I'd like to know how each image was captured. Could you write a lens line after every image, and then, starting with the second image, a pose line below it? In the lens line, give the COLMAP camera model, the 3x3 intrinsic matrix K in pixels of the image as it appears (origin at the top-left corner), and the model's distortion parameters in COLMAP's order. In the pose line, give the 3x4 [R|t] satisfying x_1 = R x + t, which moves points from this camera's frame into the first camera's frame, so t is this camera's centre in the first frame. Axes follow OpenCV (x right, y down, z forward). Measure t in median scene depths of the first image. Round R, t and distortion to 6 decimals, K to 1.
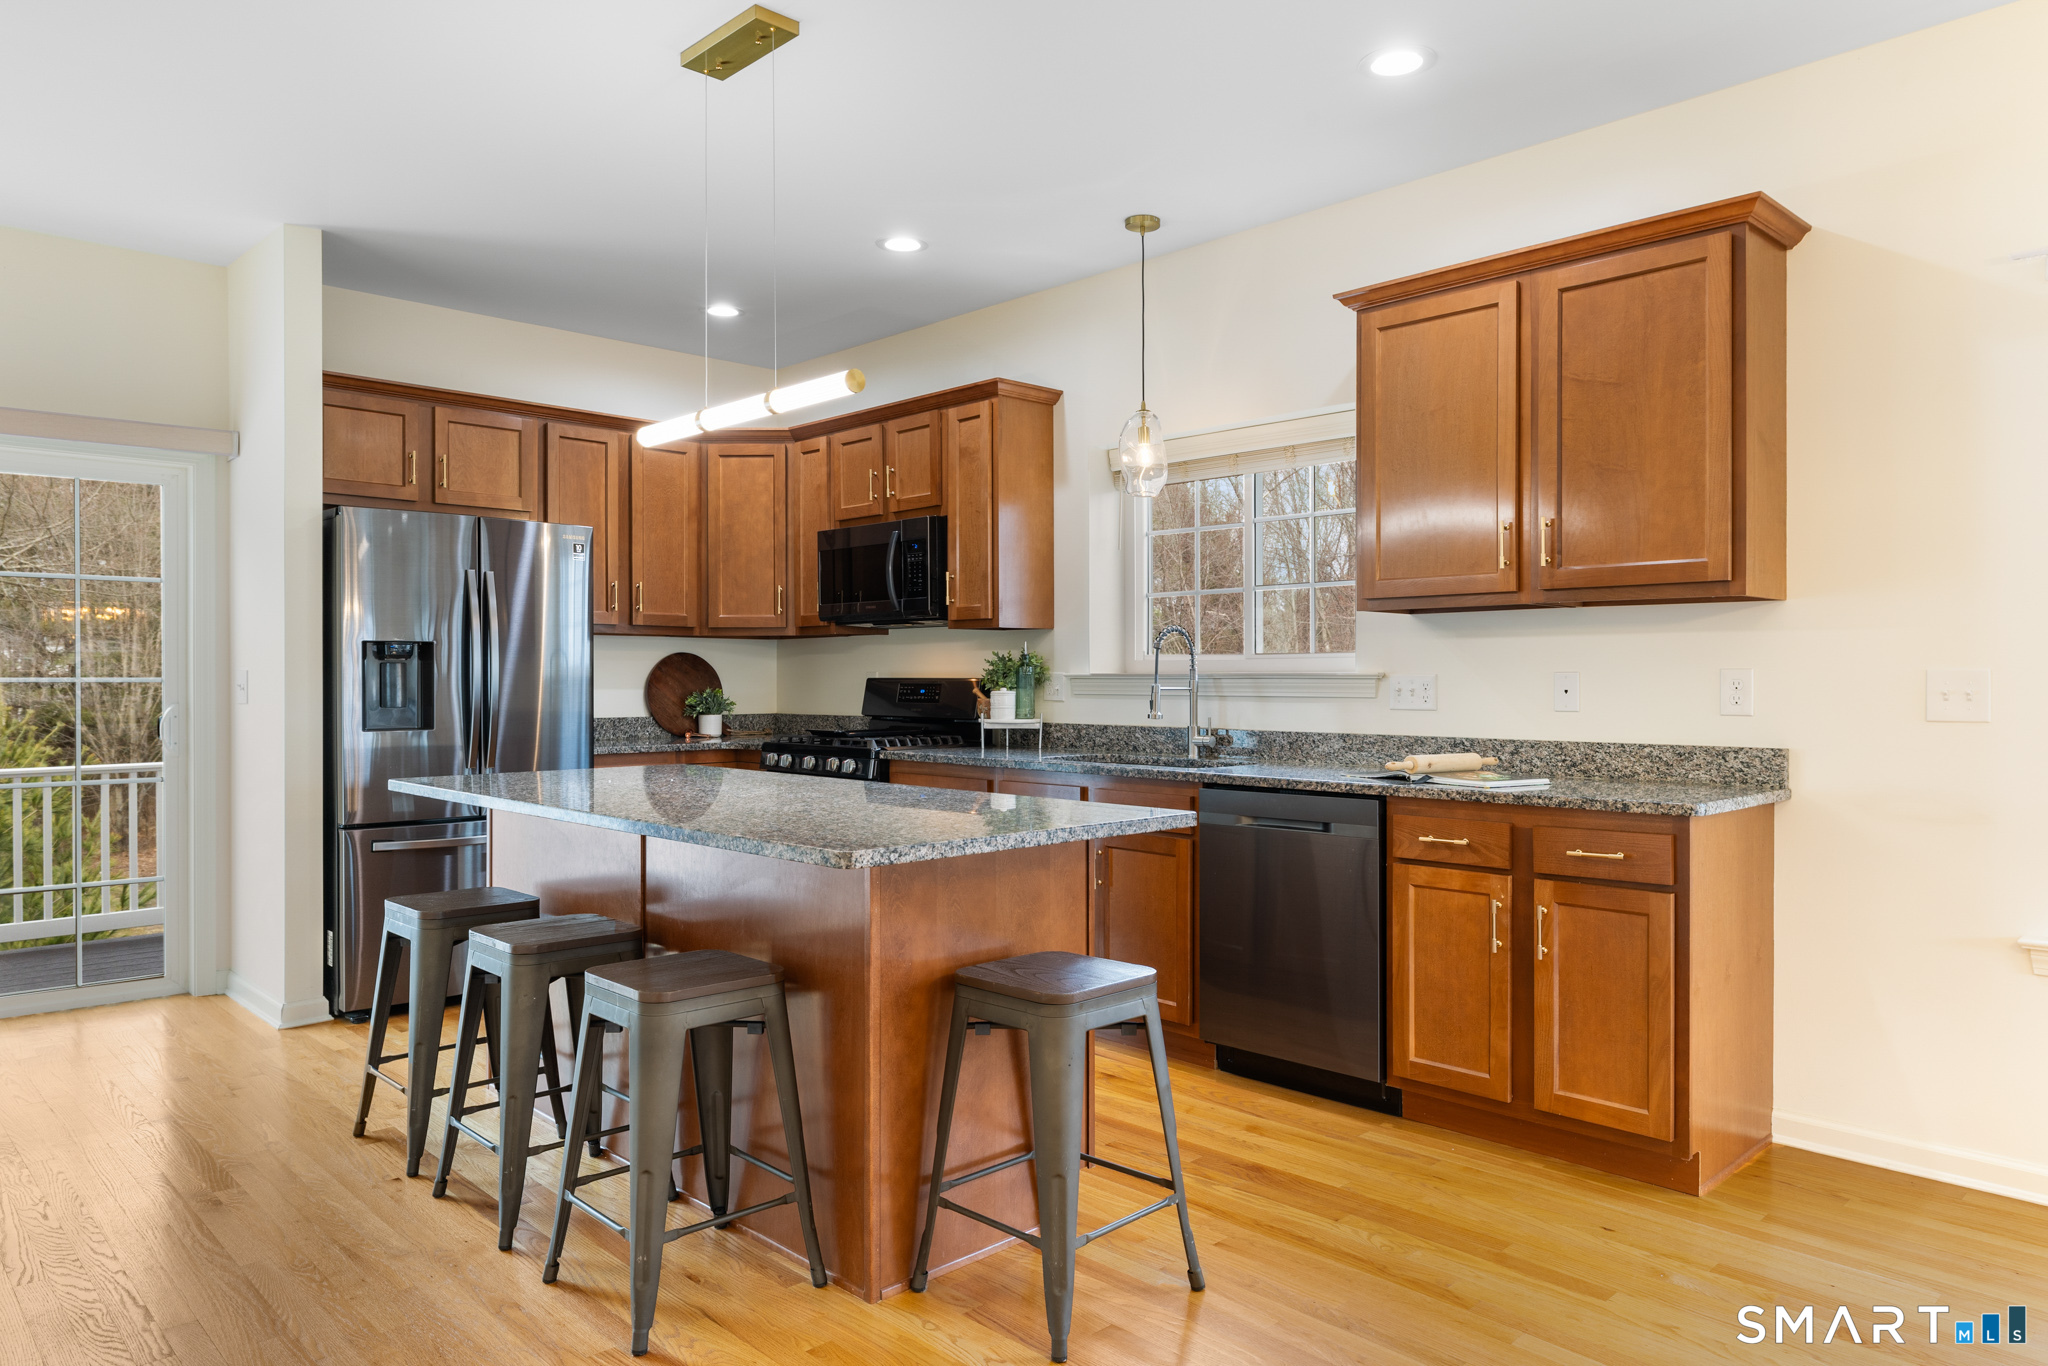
lens RADIAL K [[1316.1, 0, 1016.7], [0, 1316.1, 677.0], [0, 0, 1]] dist [0.006451, -0.004308]
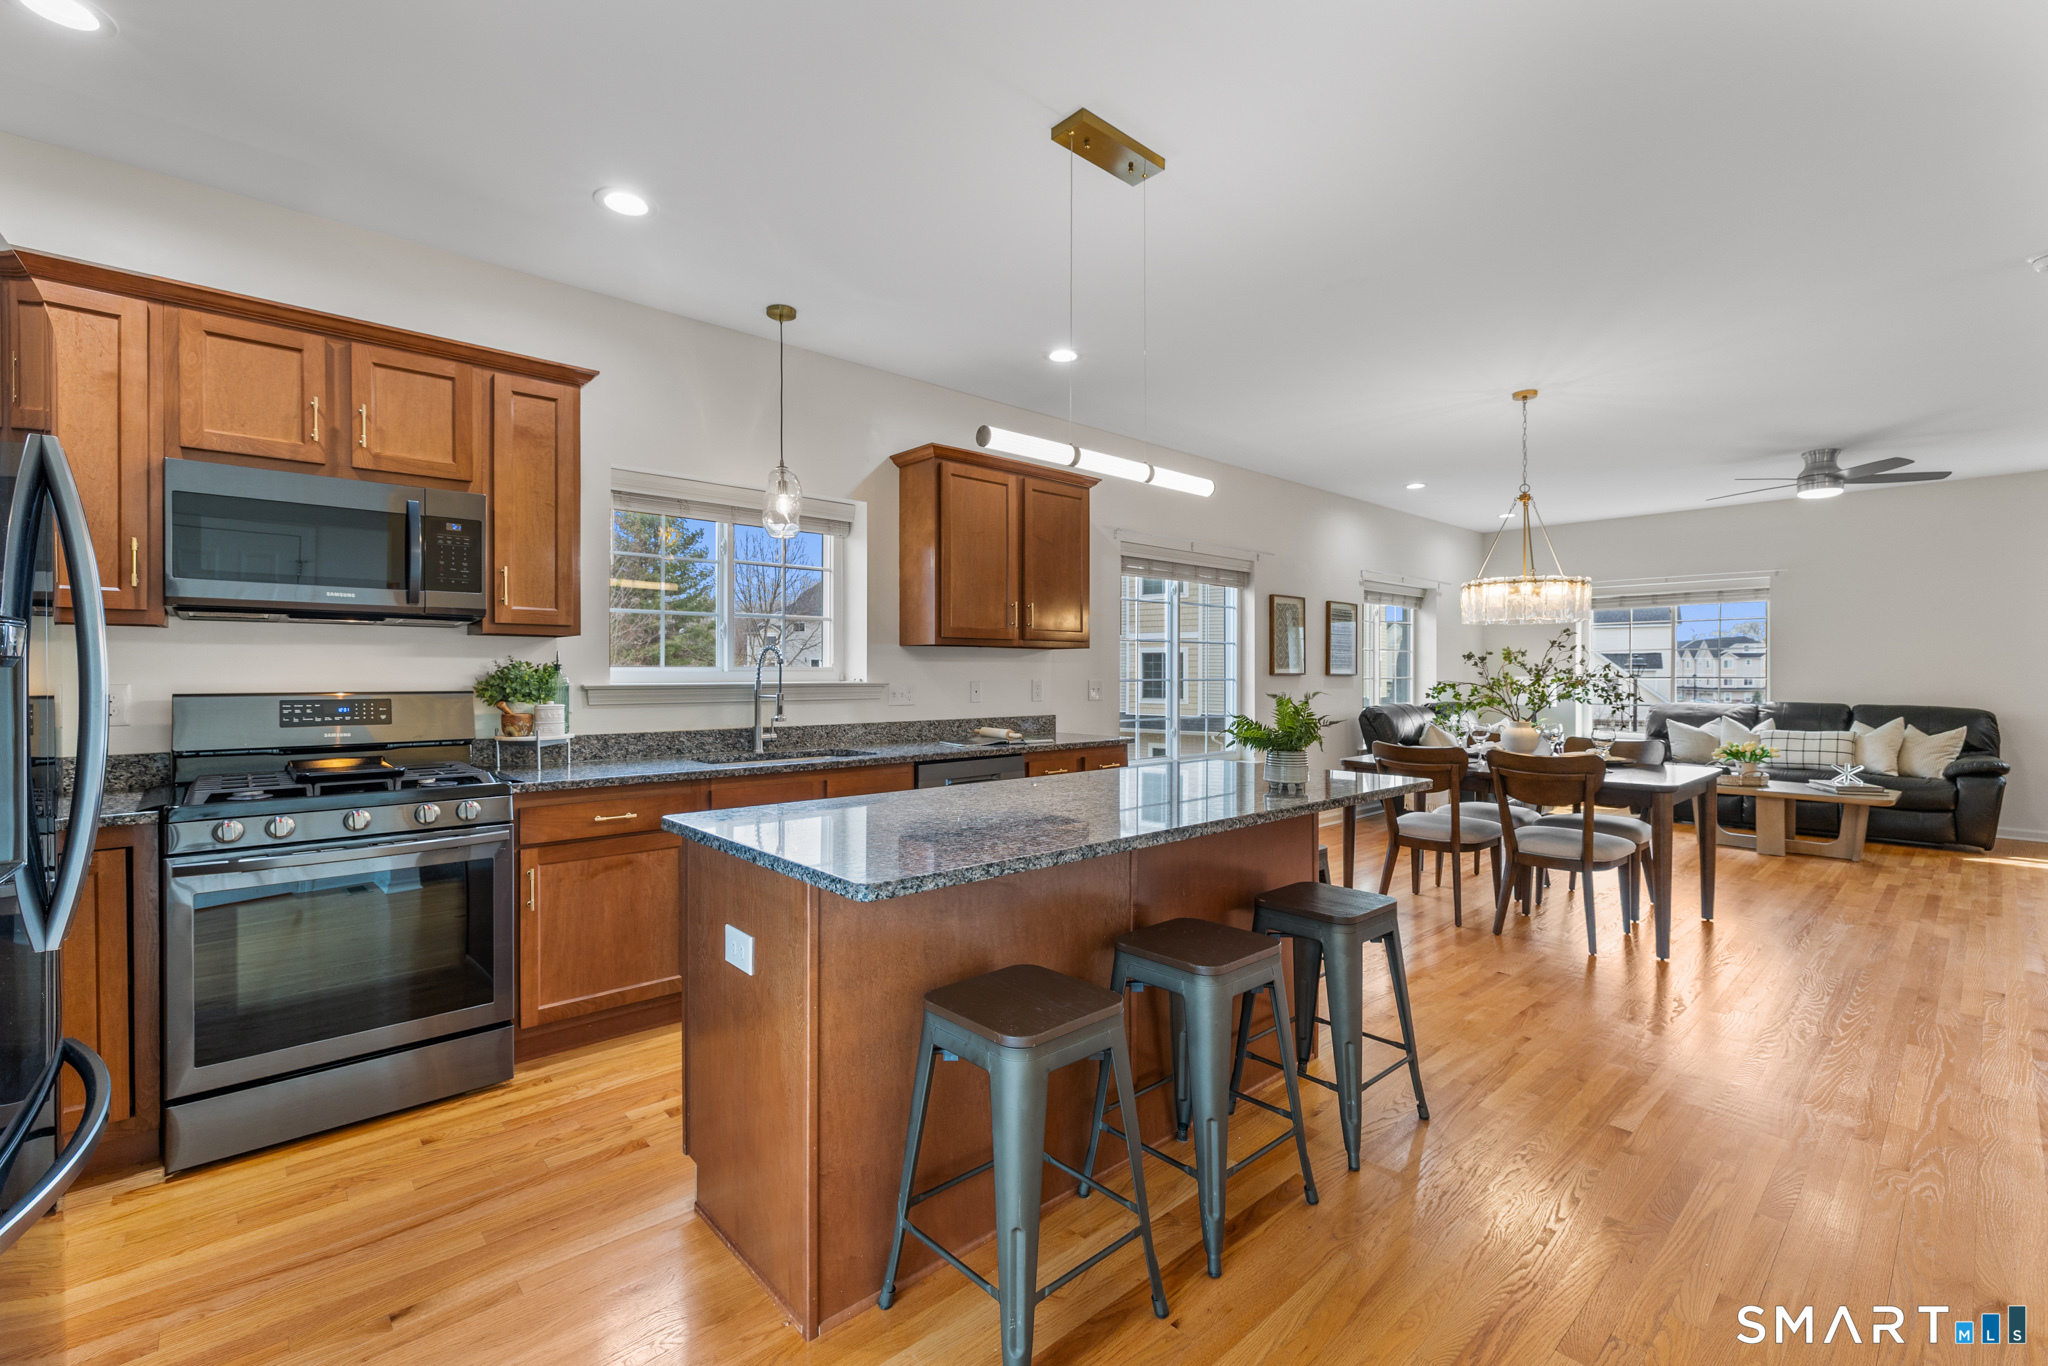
lens RADIAL K [[877.9, 0, 1025.3], [0, 877.9, 673.3], [0, 0, 1]] dist [-0.002886, -0.000224]
pose [[0.032763, 0.000131, 0.999463, -0.734801], [-0.000771, 1.000000, -0.000106, -0.013383], [-0.999463, -0.000767, 0.032763, 0.781511]]
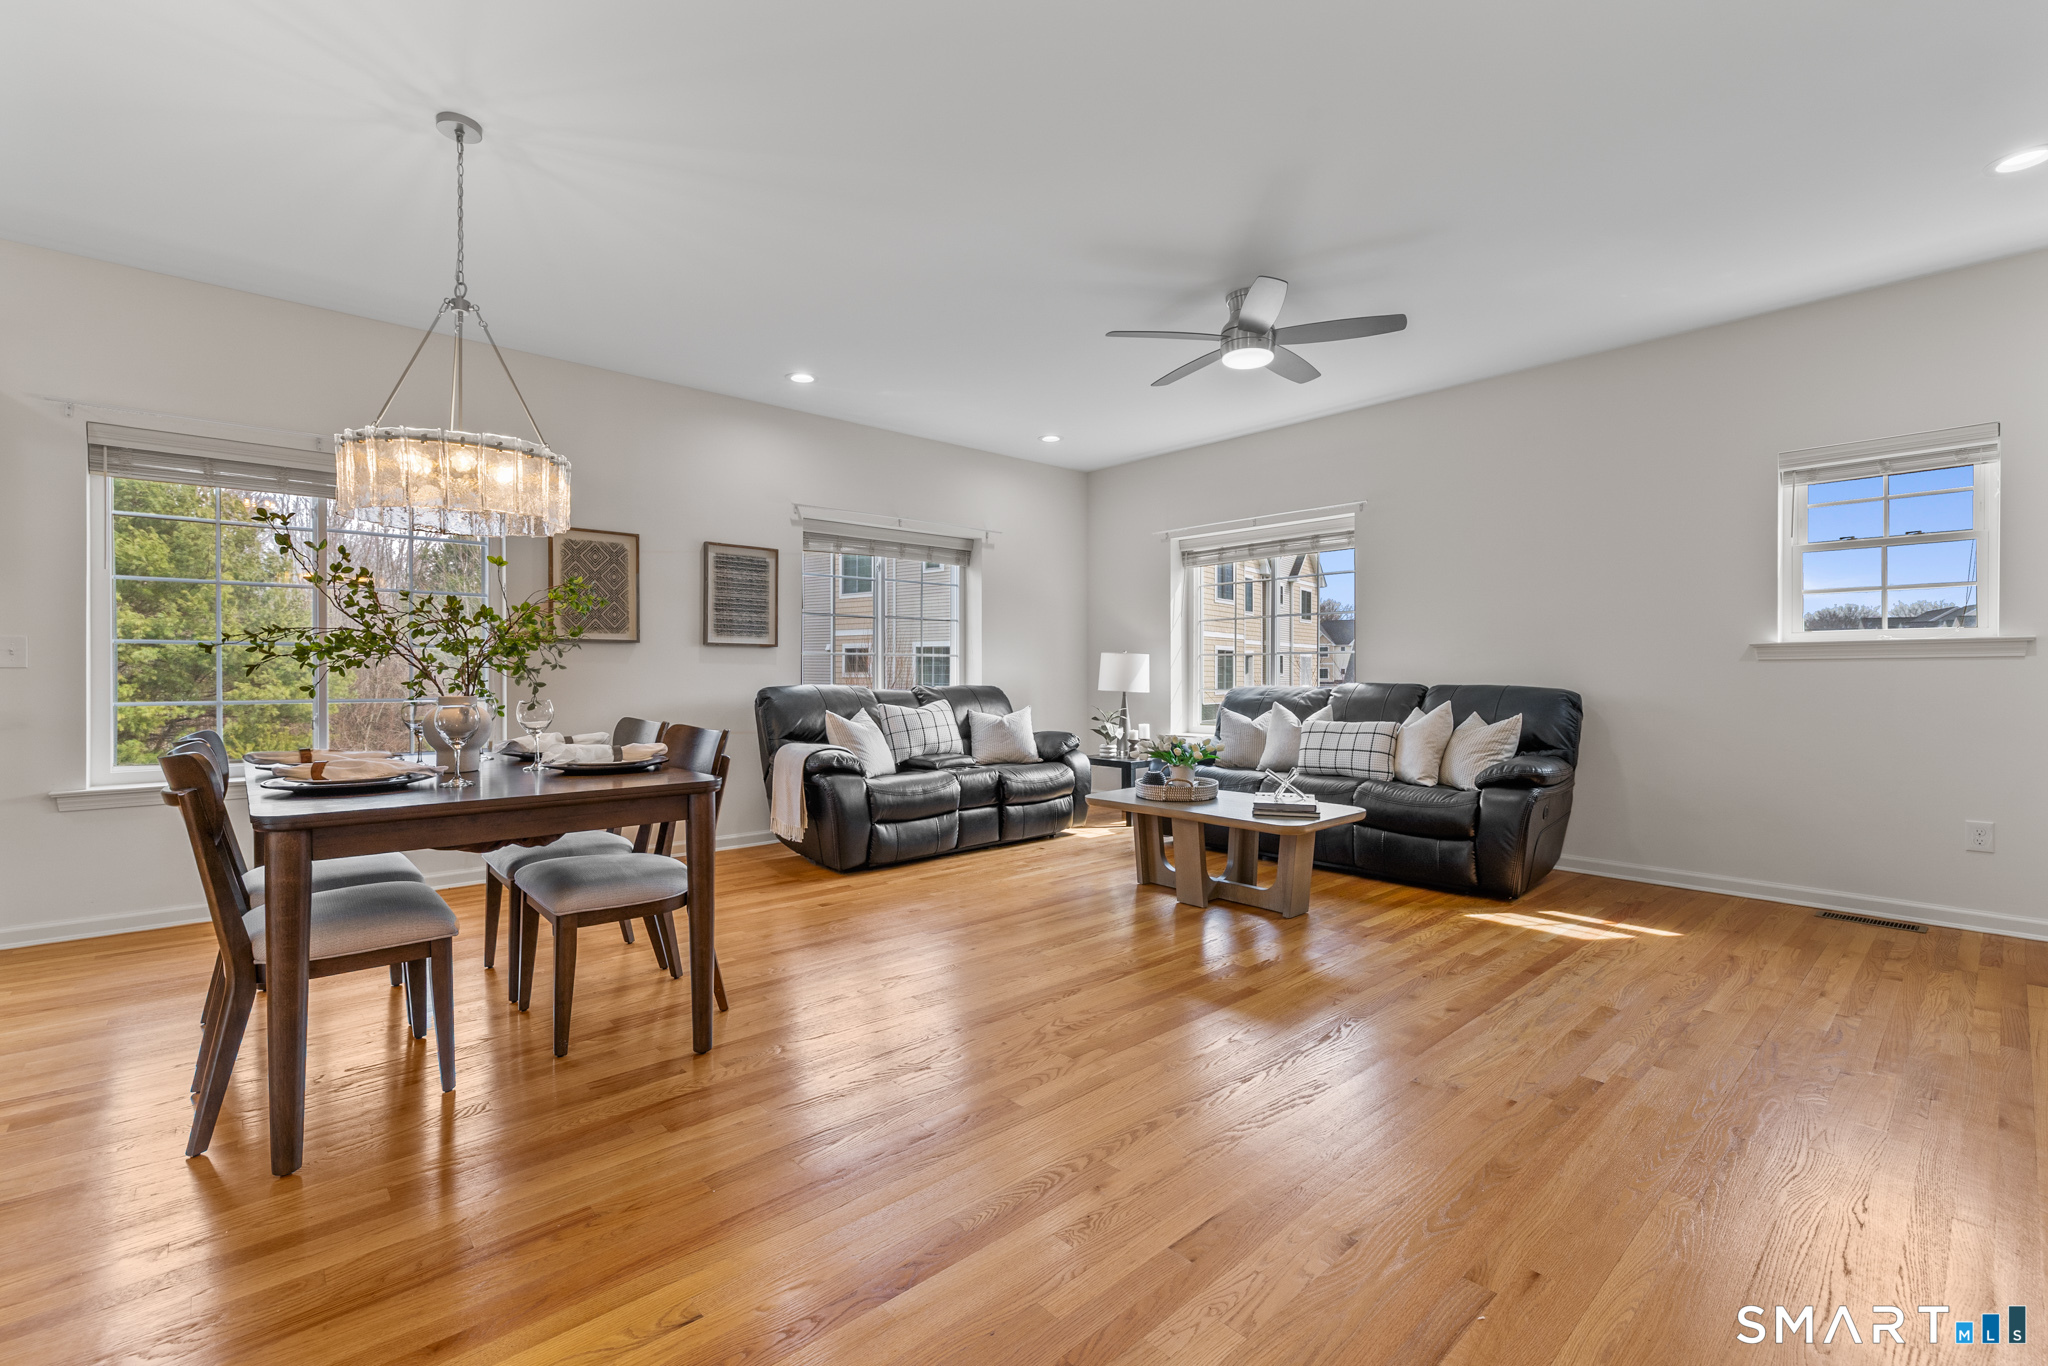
lens RADIAL K [[887.7, 0, 1024.0], [0, 887.7, 683.0], [0, 0, 1]] dist [-0.000250, 0.000012]
pose [[0.032545, -0.009082, 0.999429, -0.250235], [0.000709, 0.999959, 0.009064, 0.031000], [-0.999470, 0.000413, 0.032550, -0.218750]]
